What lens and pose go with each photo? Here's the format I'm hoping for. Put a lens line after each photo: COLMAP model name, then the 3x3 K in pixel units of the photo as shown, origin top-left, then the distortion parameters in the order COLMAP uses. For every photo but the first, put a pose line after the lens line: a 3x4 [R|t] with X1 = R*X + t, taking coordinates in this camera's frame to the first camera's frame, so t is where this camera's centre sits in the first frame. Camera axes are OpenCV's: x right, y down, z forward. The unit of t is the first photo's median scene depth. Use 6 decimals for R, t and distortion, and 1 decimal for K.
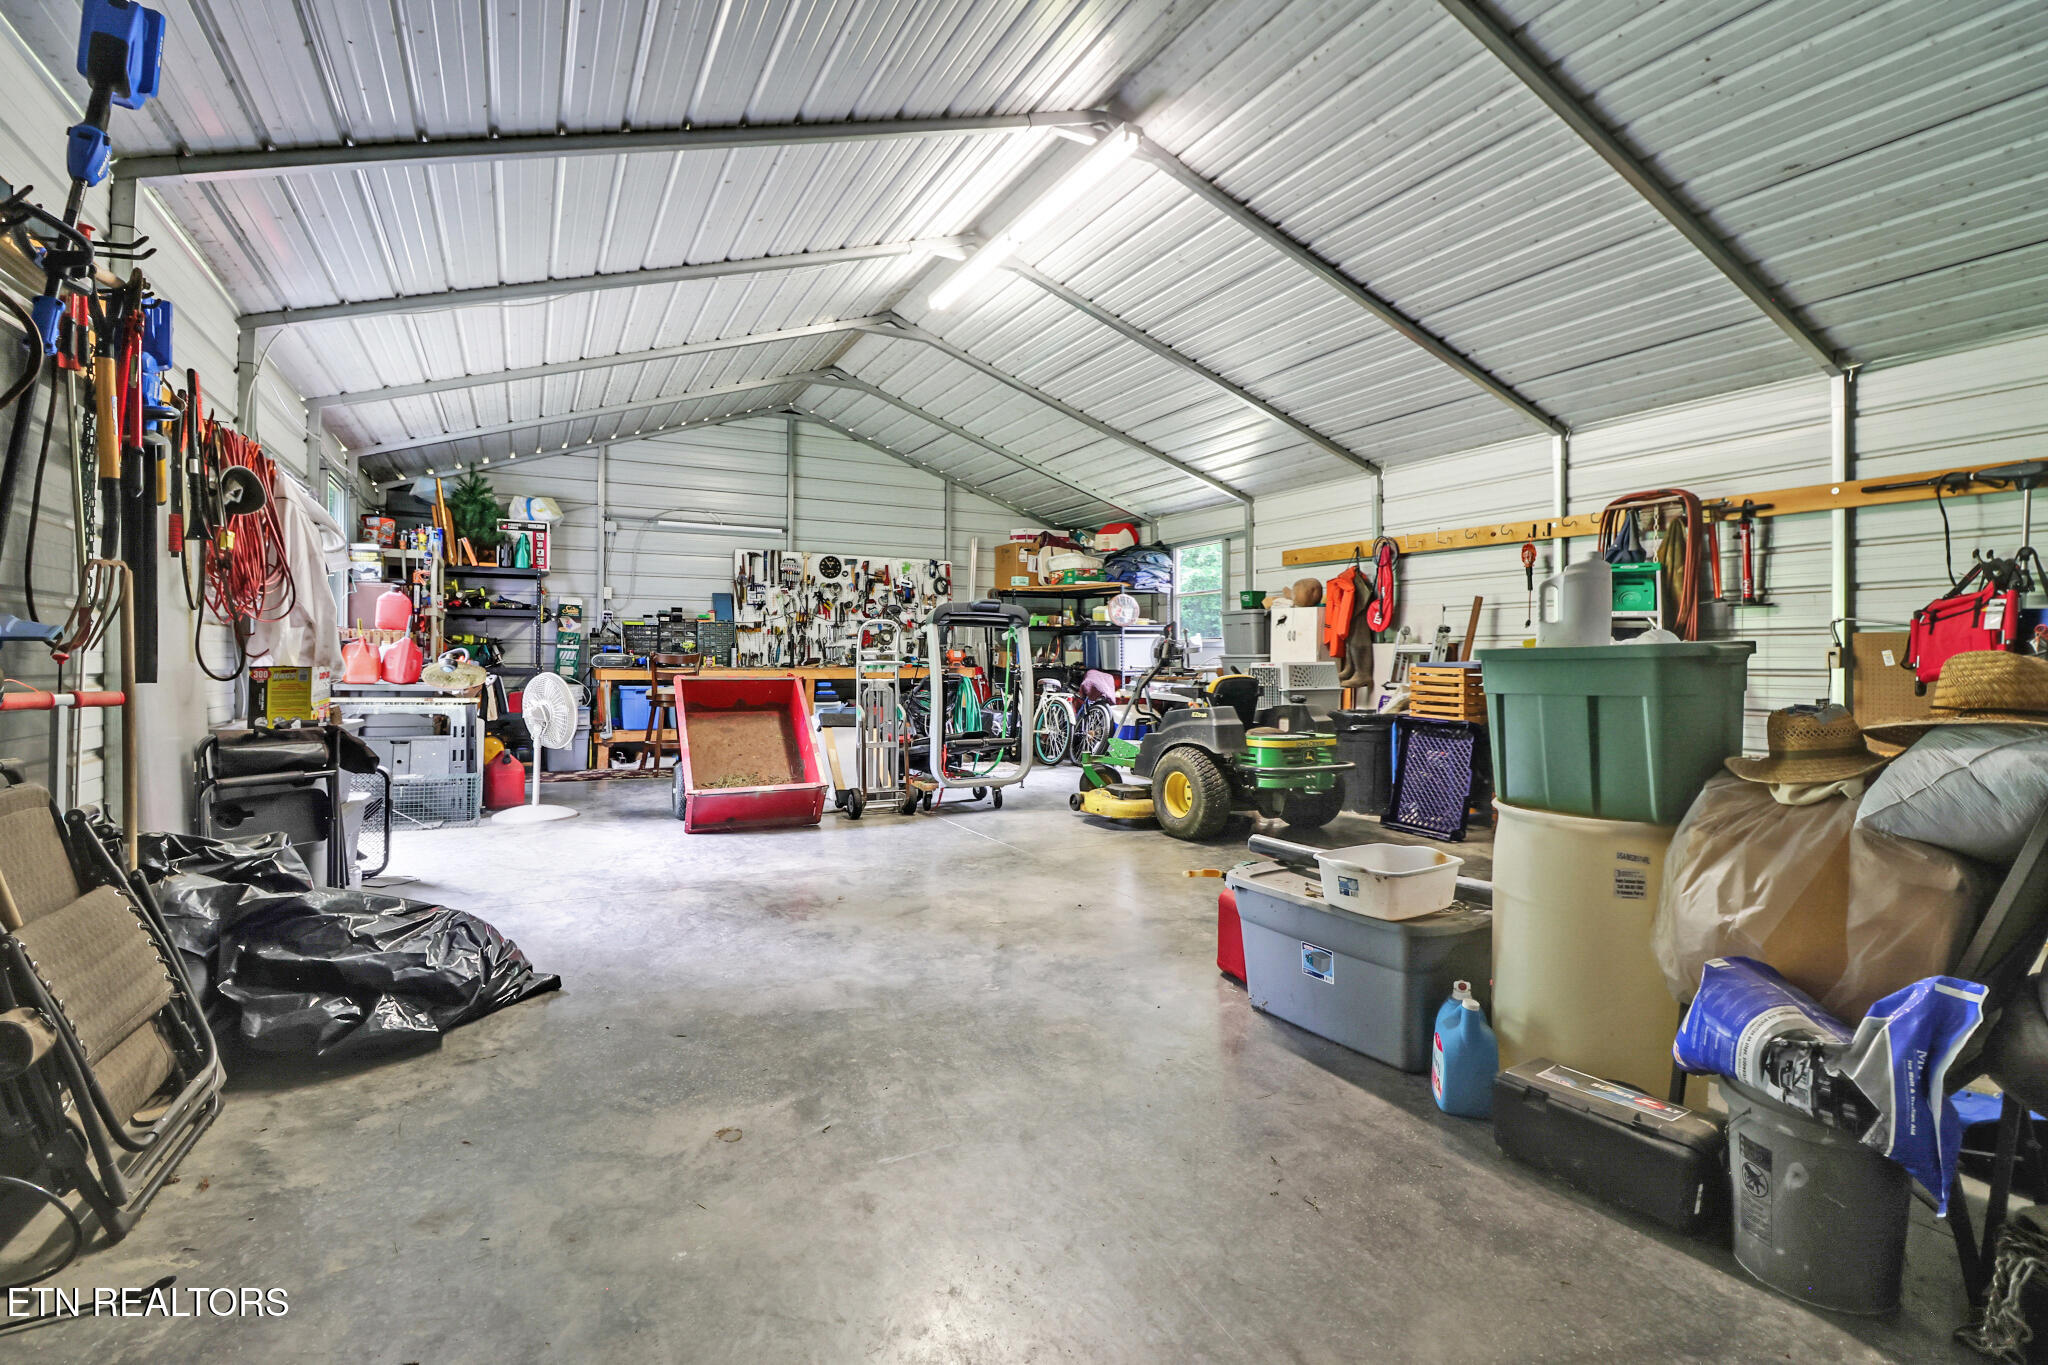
lens RADIAL K [[946.2, 0, 1037.1], [0, 946.2, 654.9], [0, 0, 1]] dist [0.003289, -0.001960]
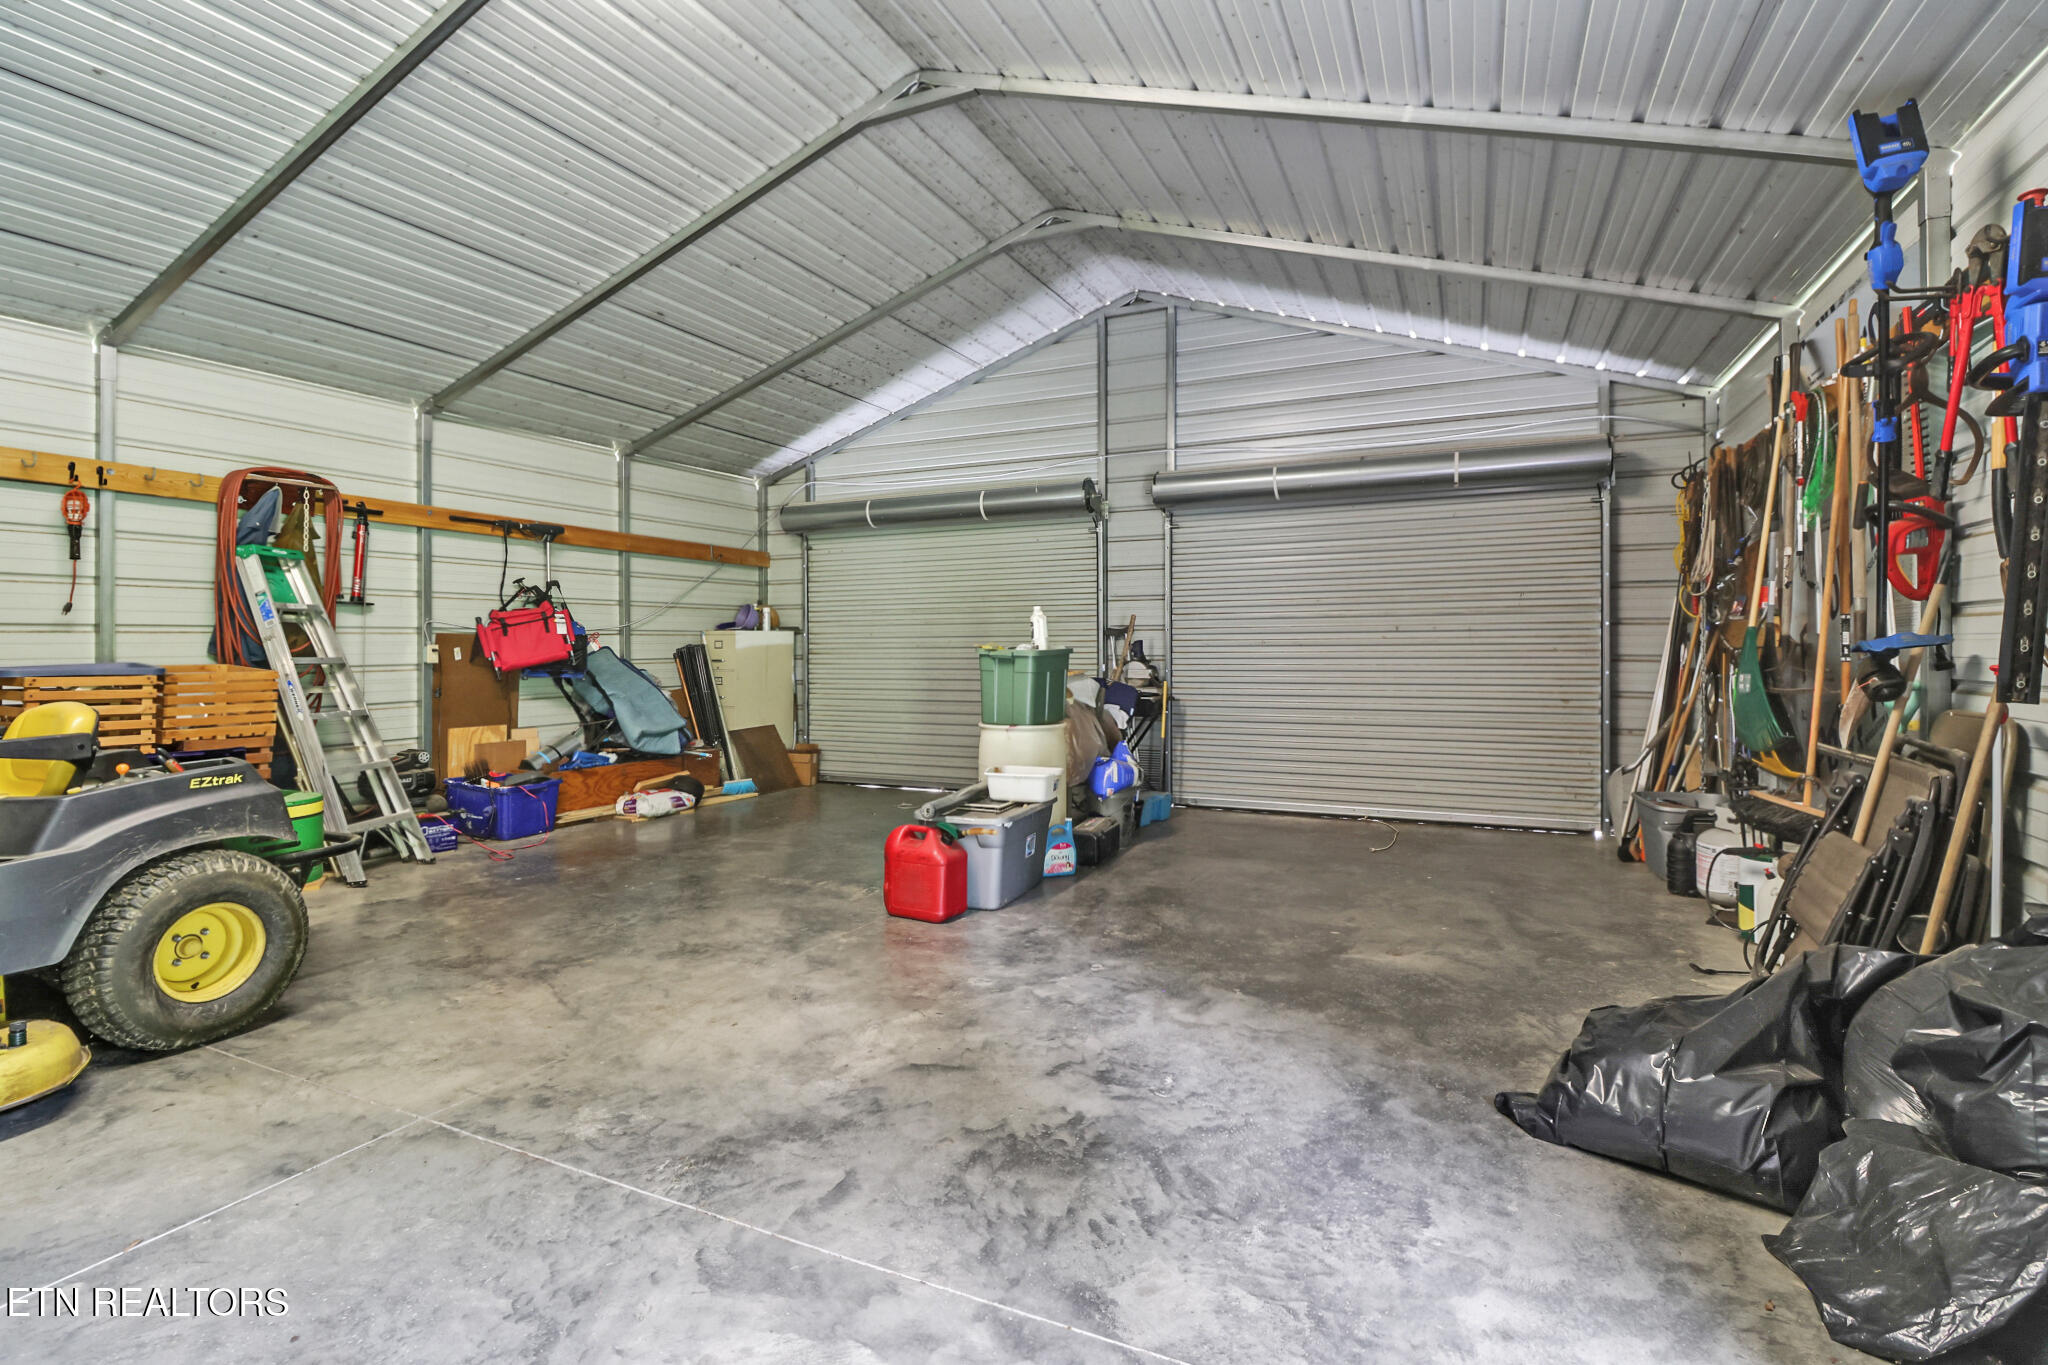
lens RADIAL K [[946.2, 0, 1026.6], [0, 946.2, 667.8], [0, 0, 1]] dist [0.003289, -0.001960]
pose [[-0.594170, -0.021800, 0.804044, -0.821761], [-0.000015, 0.999633, 0.027092, -0.016745], [-0.804340, 0.016085, -0.593952, 1.627096]]
